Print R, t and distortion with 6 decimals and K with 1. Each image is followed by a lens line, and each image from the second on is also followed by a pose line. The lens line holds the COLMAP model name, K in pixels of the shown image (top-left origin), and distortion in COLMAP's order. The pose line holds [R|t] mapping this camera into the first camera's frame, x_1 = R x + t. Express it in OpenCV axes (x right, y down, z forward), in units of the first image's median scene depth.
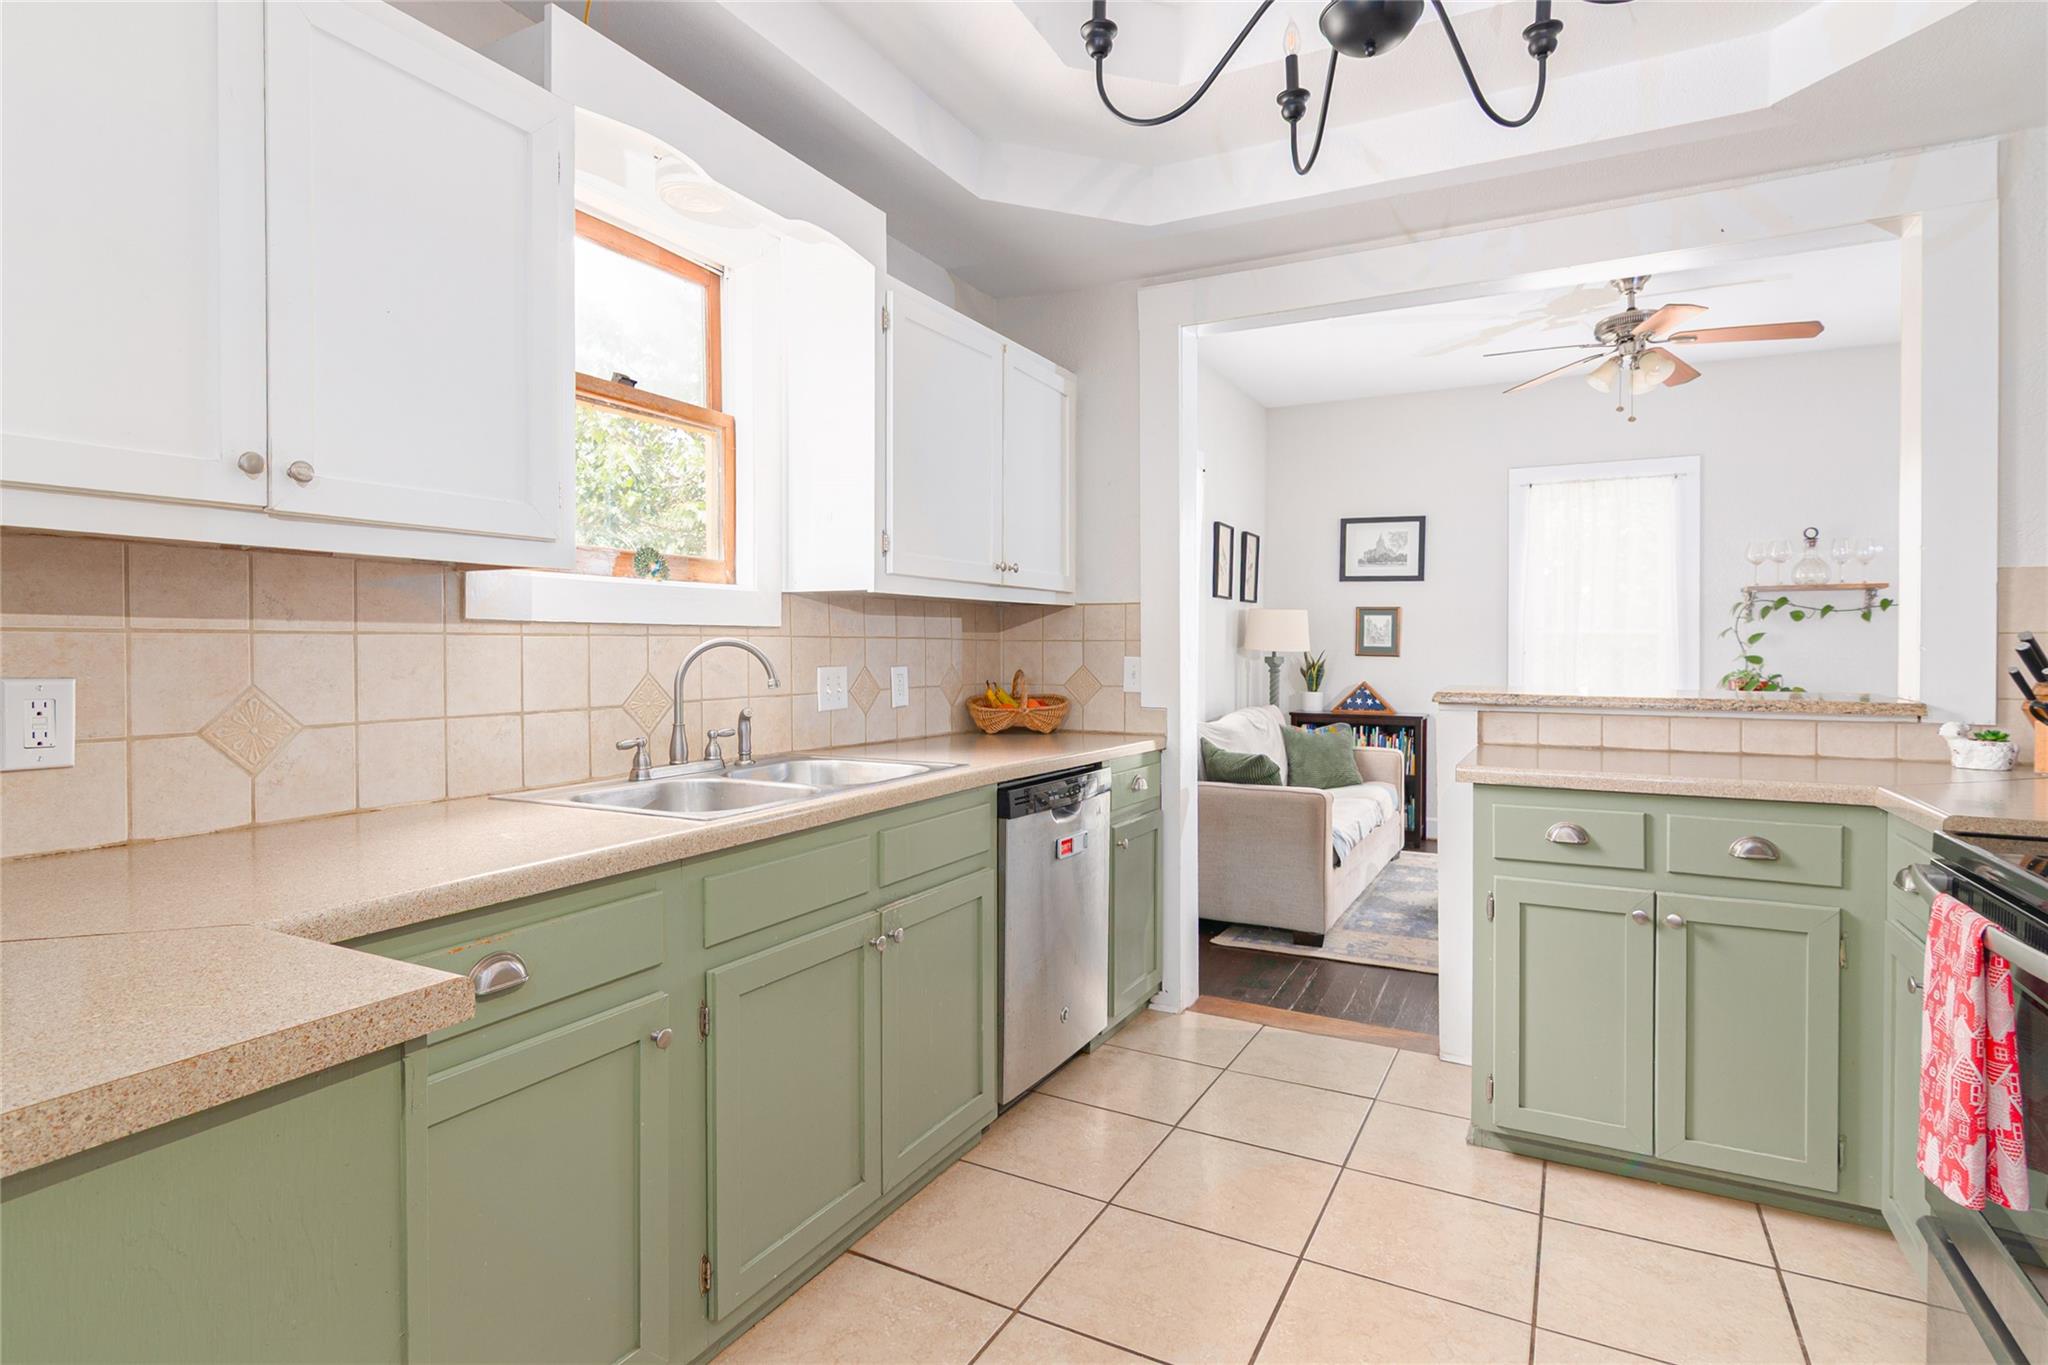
lens RADIAL K [[991.2, 0, 1028.6], [0, 991.2, 664.6], [0, 0, 1]] dist [-0.000331, -0.000582]
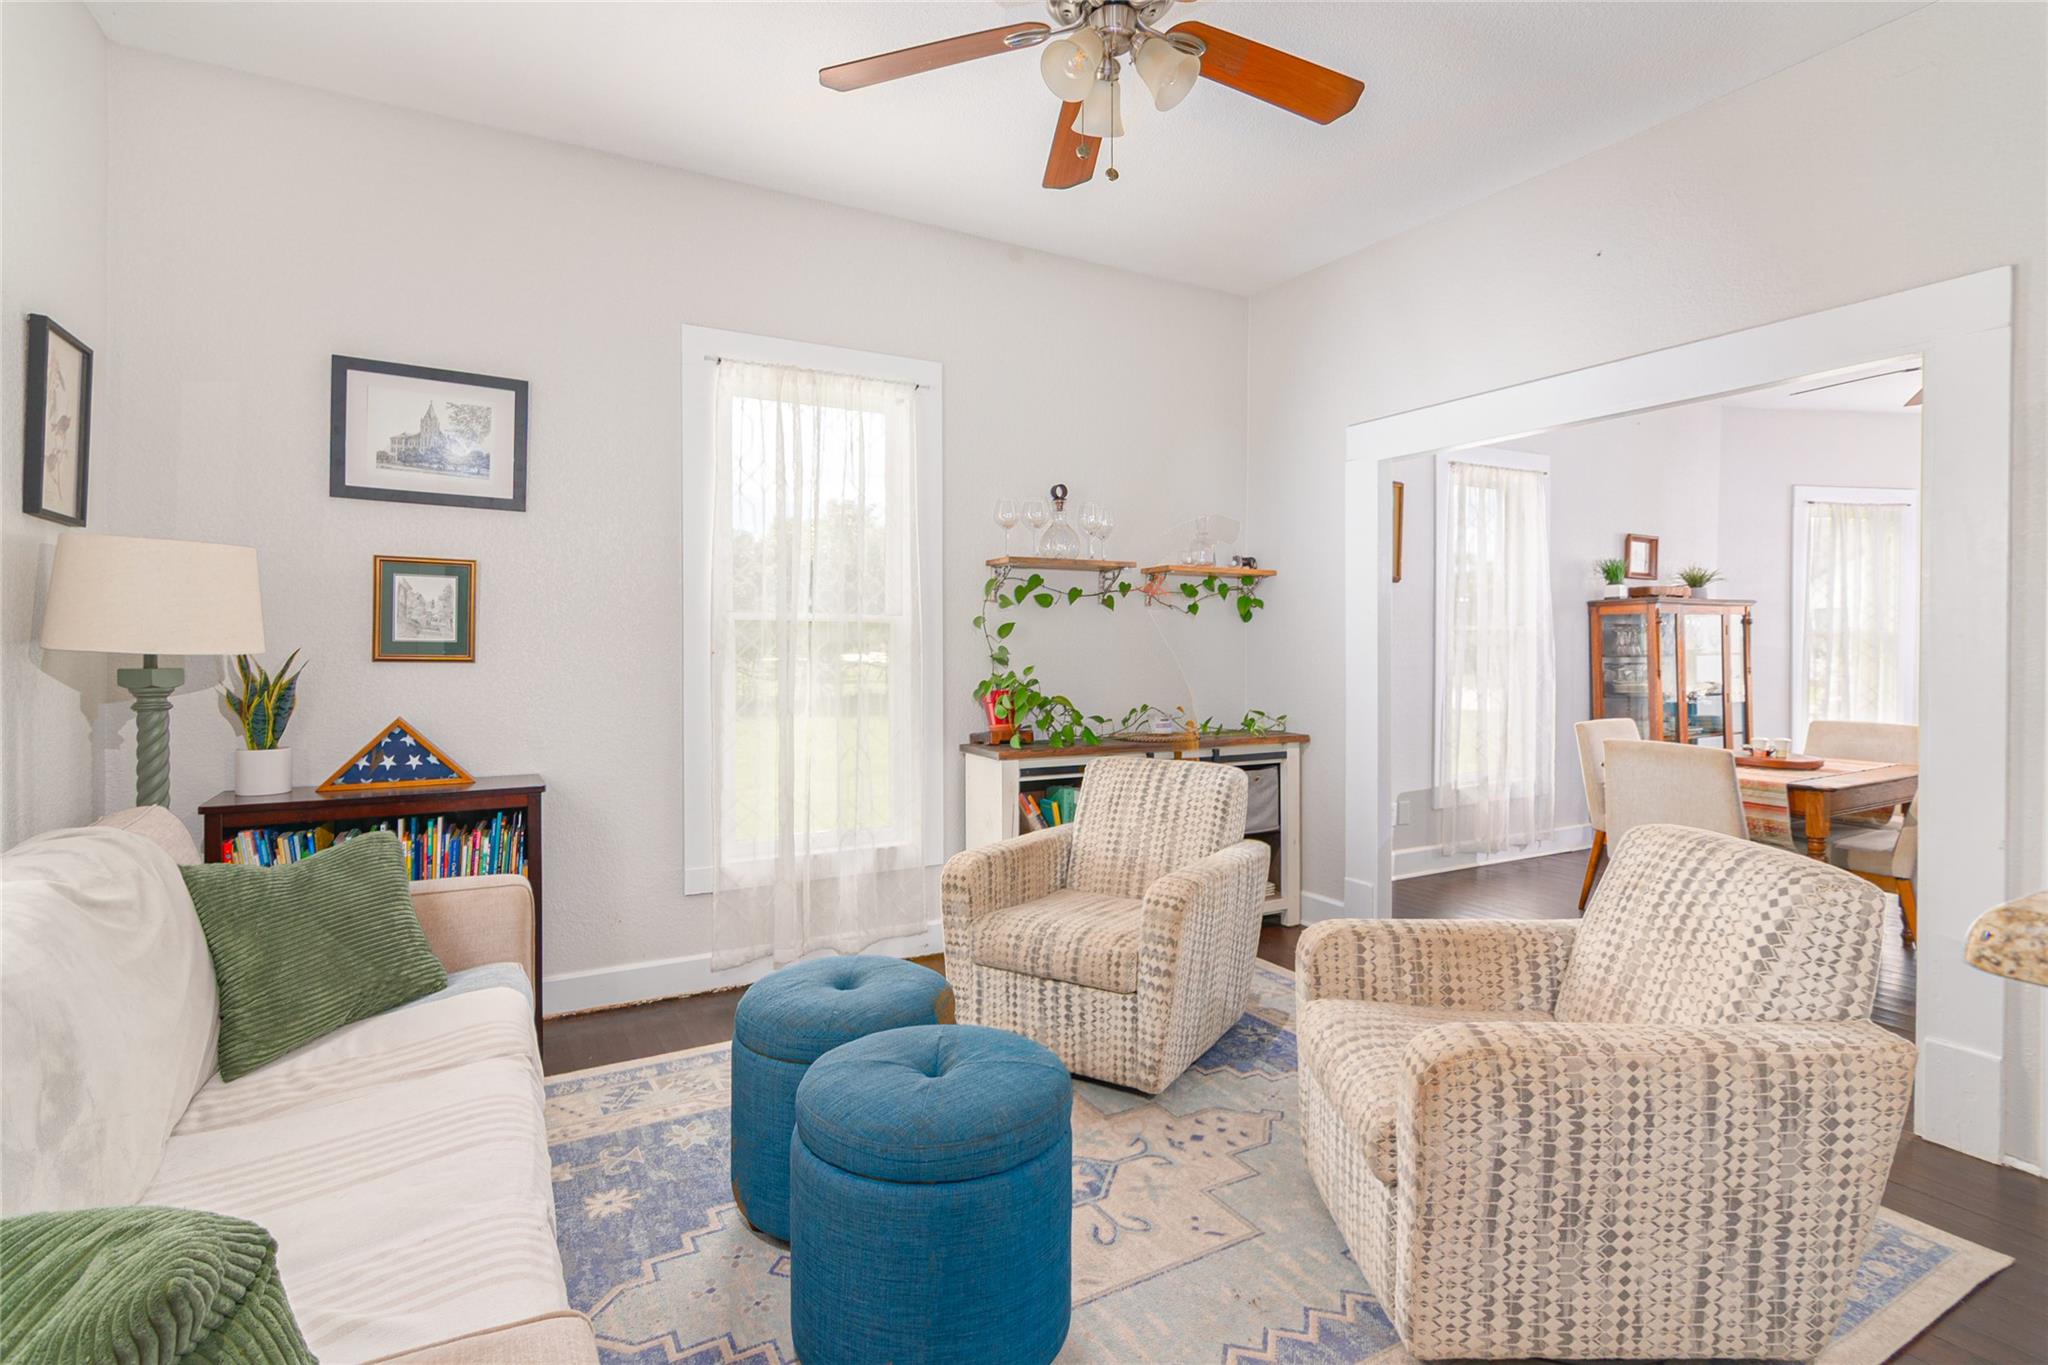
lens RADIAL K [[991.2, 0, 1002.9], [0, 991.2, 647.4], [0, 0, 1]] dist [-0.000331, -0.000582]
pose [[0.554920, -0.005050, 0.831888, 0.114429], [0.014037, 0.999896, -0.003294, -0.010147], [-0.831785, 0.013505, 0.554933, 0.519478]]
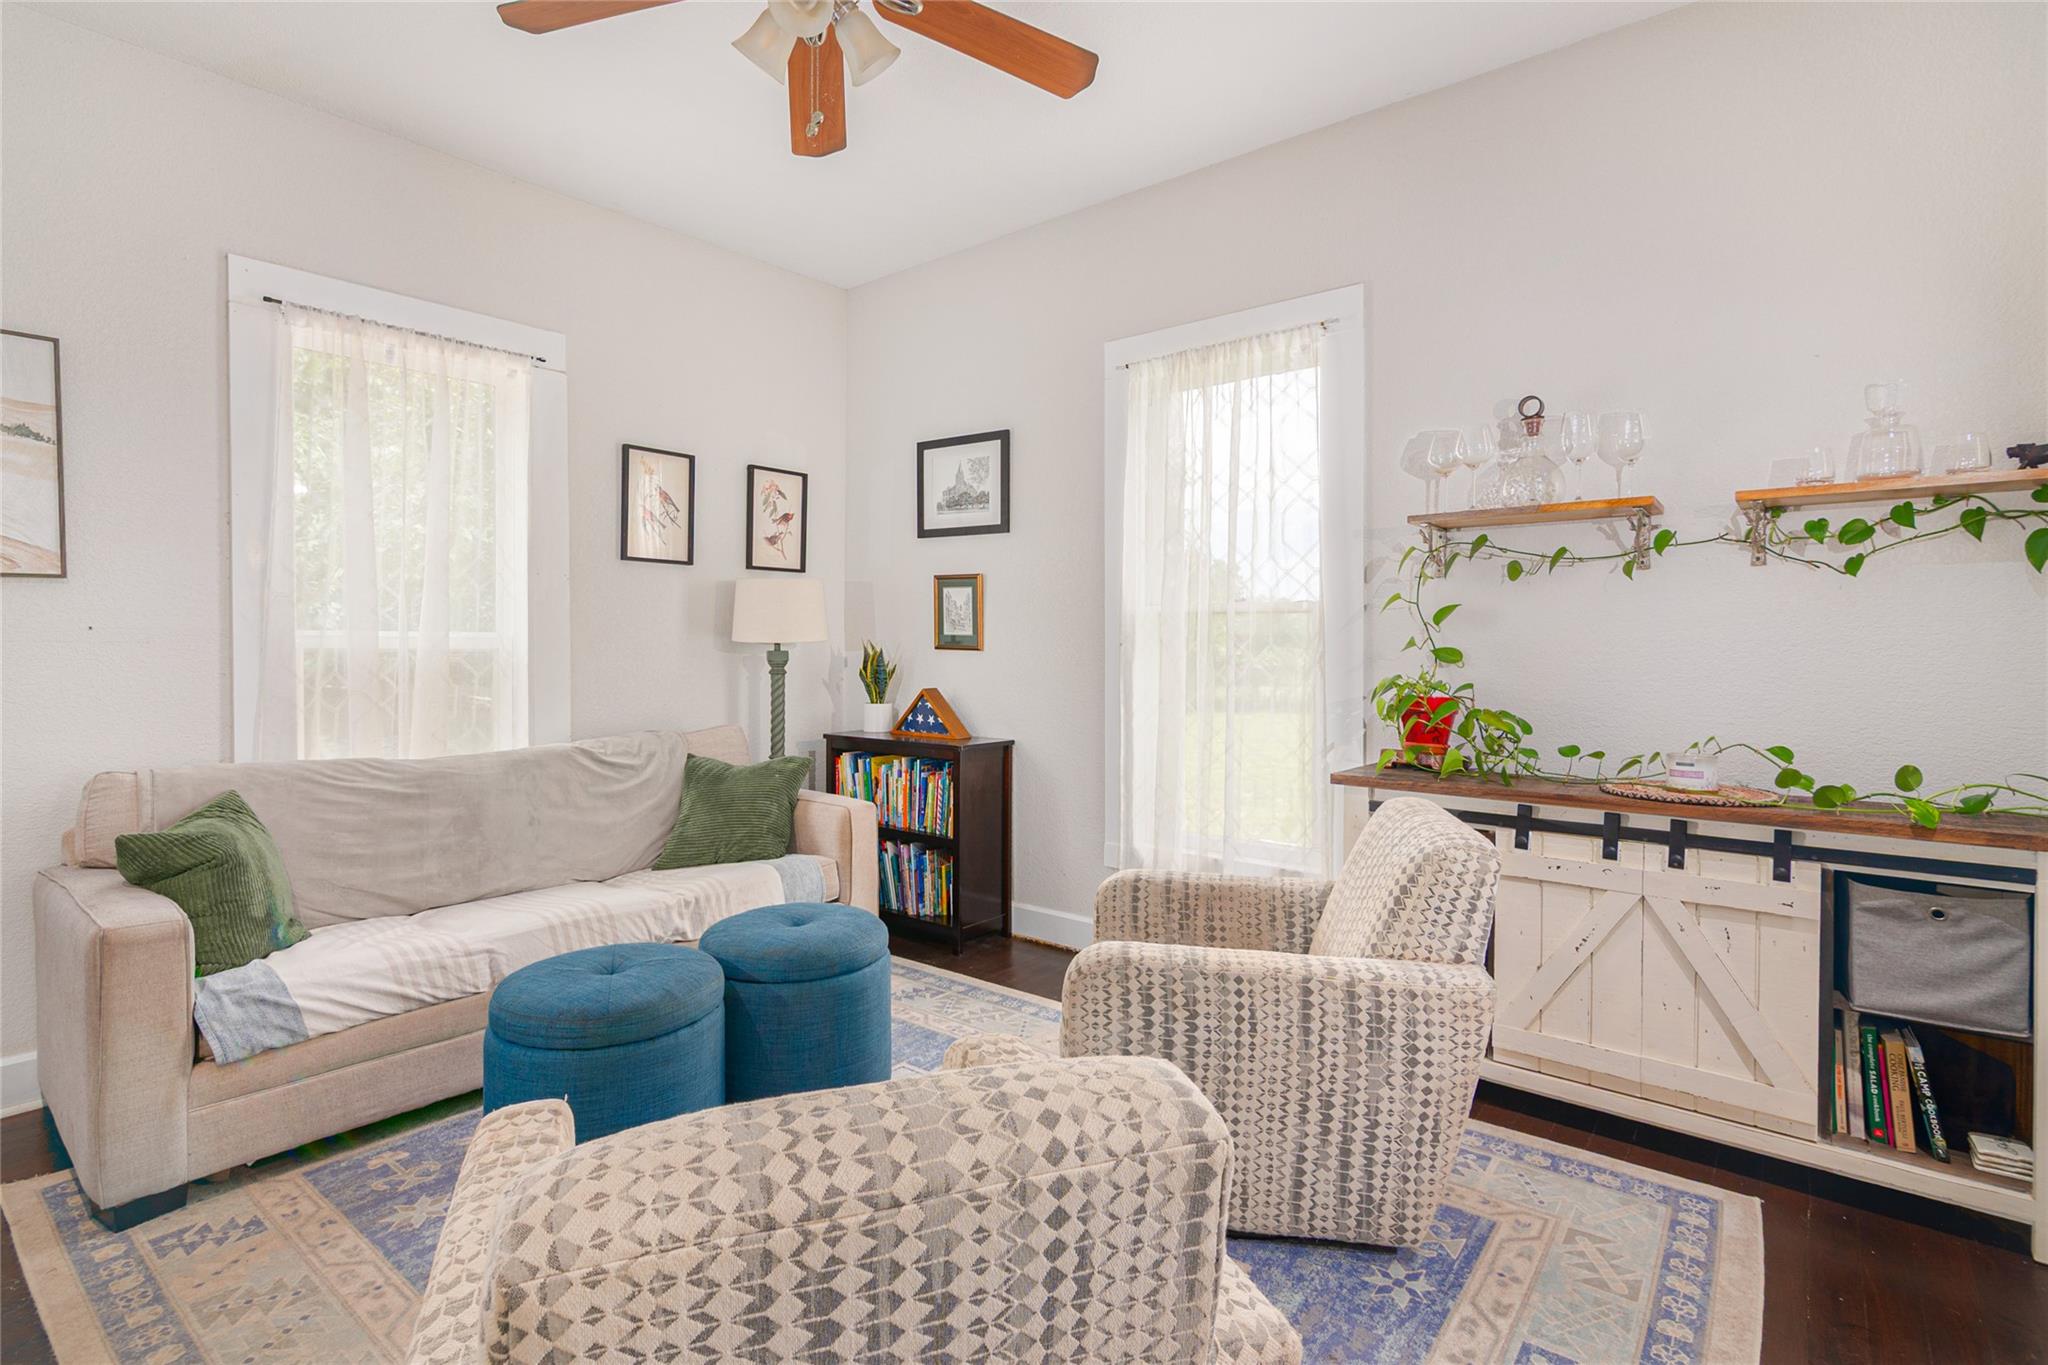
lens RADIAL K [[991.2, 0, 1016.8], [0, 991.2, 663.4], [0, 0, 1]] dist [-0.000331, -0.000582]
pose [[0.978445, -0.002807, -0.206489, 0.535368], [0.005377, 0.999915, 0.011883, -0.007321], [0.206438, -0.012737, 0.978377, 0.374827]]
